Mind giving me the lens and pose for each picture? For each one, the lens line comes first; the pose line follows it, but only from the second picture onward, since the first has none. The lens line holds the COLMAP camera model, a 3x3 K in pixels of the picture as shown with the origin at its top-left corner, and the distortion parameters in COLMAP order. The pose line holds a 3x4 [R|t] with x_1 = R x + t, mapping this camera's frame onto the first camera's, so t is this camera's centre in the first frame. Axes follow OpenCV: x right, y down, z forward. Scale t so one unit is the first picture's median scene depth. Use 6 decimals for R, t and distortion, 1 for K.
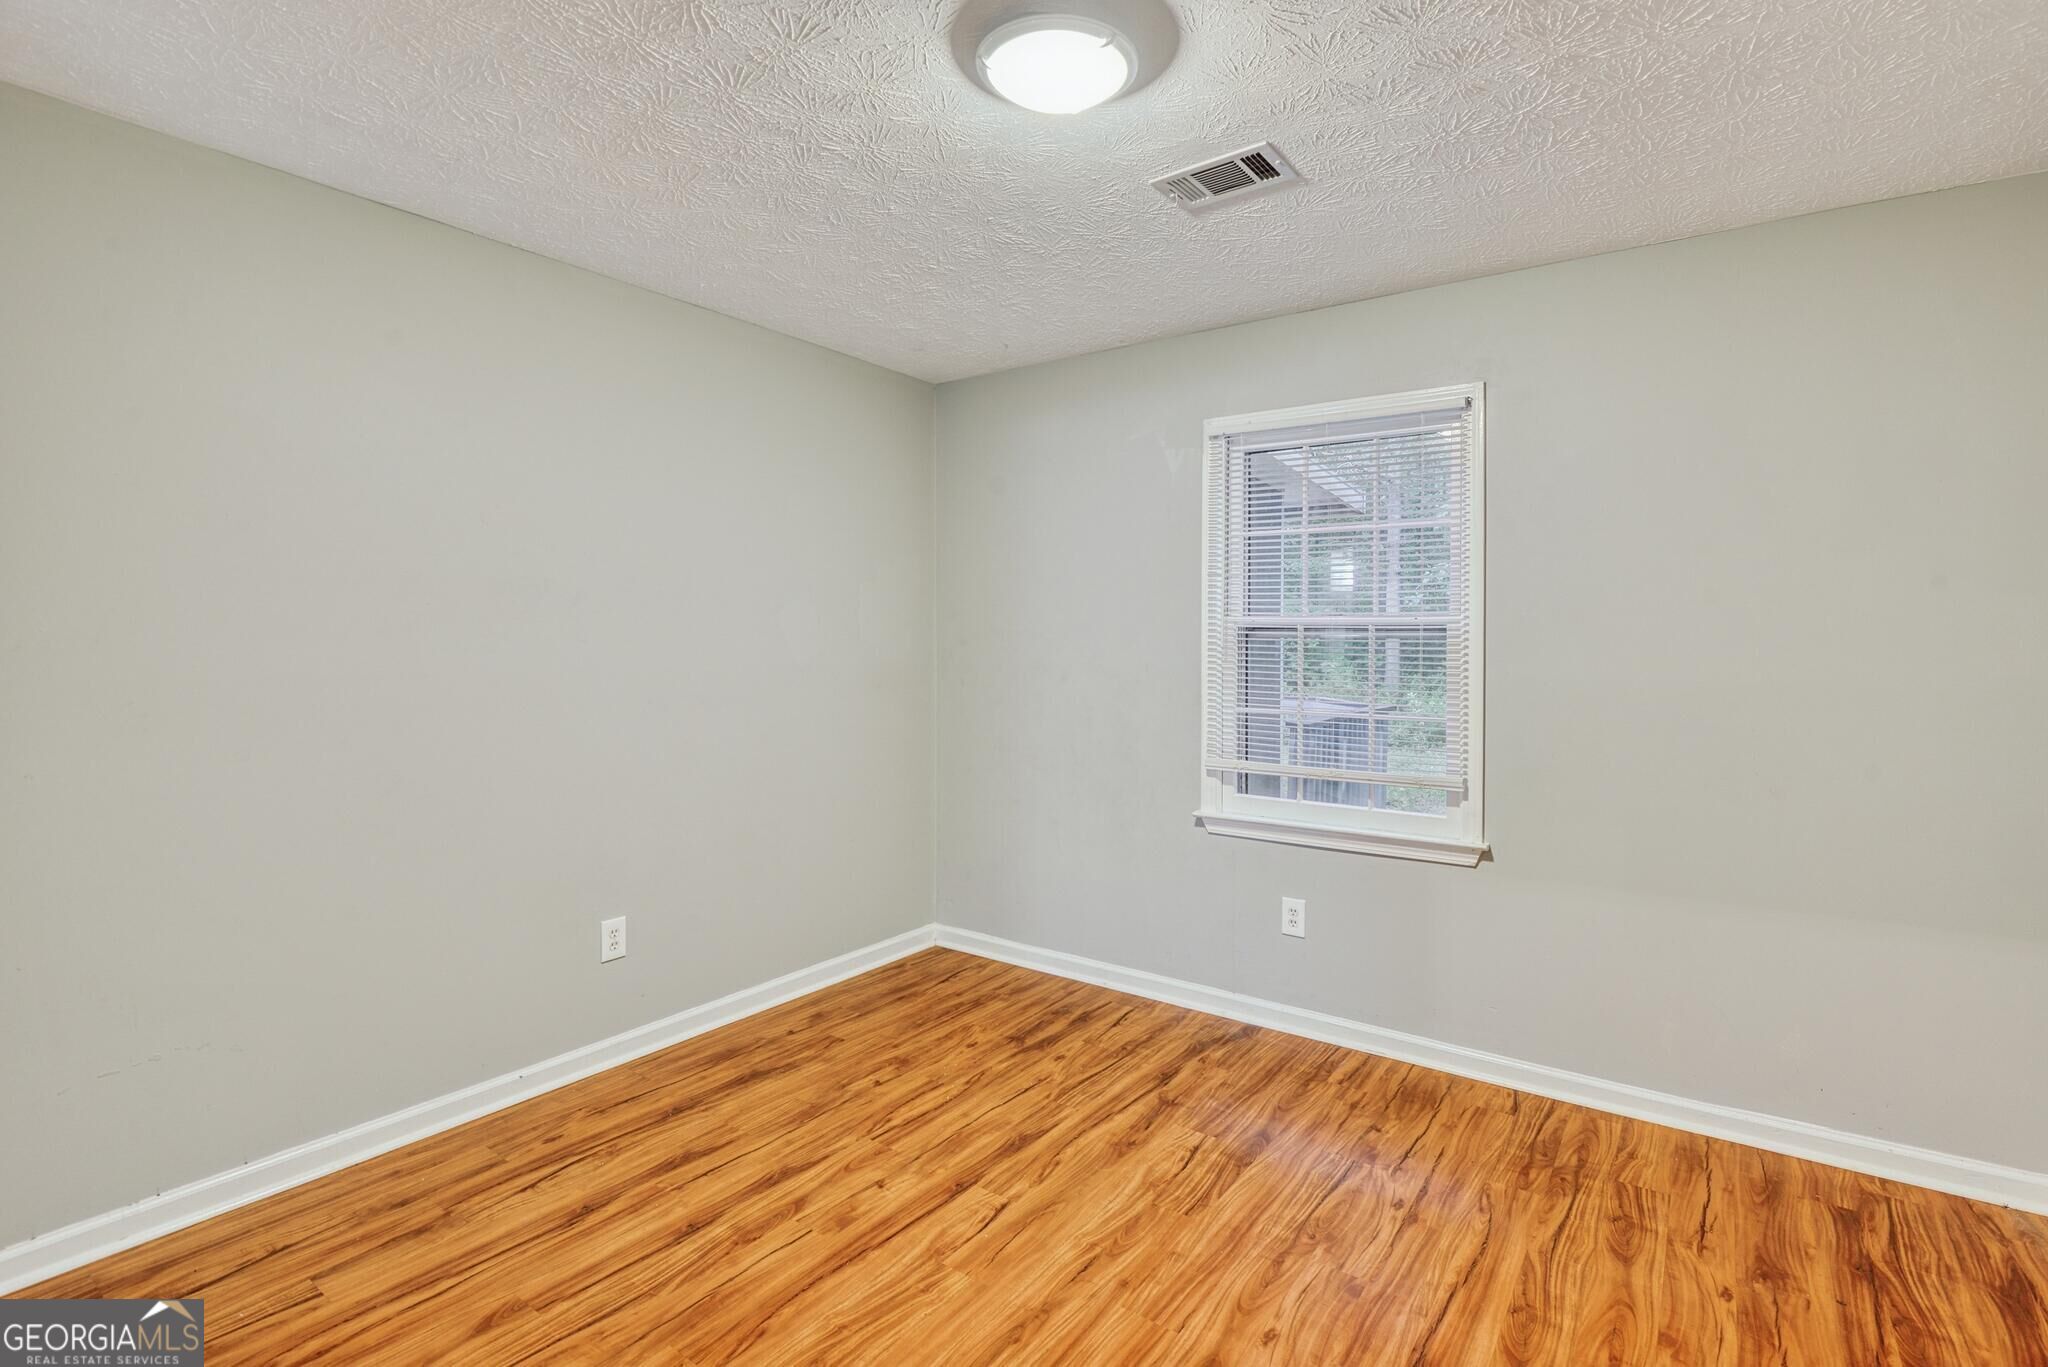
lens RADIAL K [[971.9, 0, 1026.0], [0, 971.9, 643.5], [0, 0, 1]] dist [-0.000384, -0.005938]
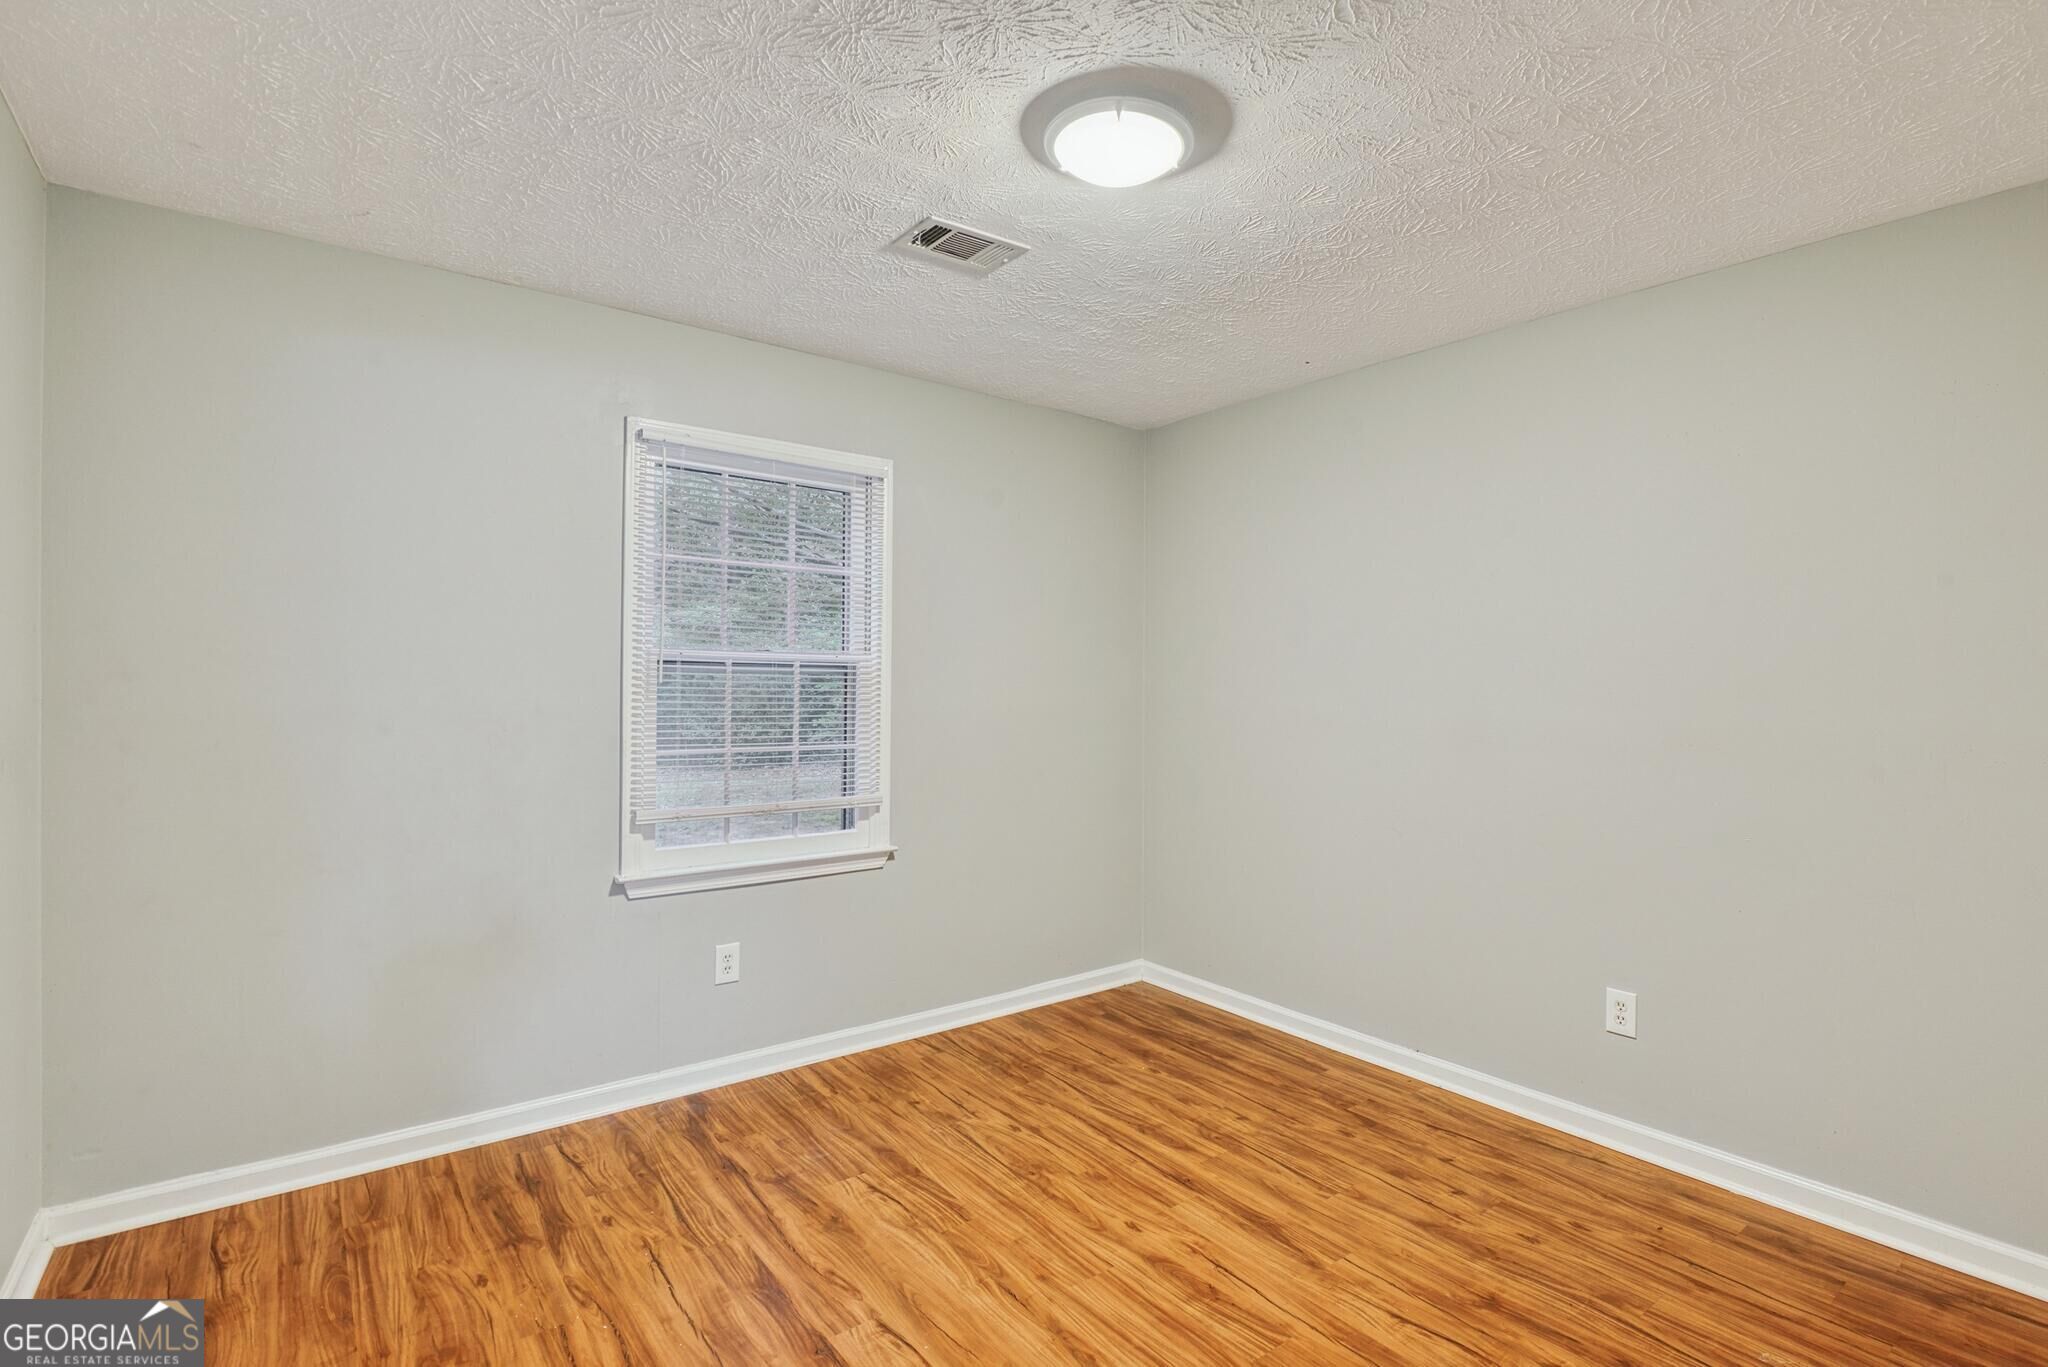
lens RADIAL K [[985.2, 0, 1055.0], [0, 985.2, 679.2], [0, 0, 1]] dist [0.000896, -0.008528]
pose [[0.269133, 0.001446, 0.963102, -0.688728], [-0.005183, 0.999987, -0.000053, -0.001484], [-0.963089, -0.004978, 0.269137, 0.508749]]
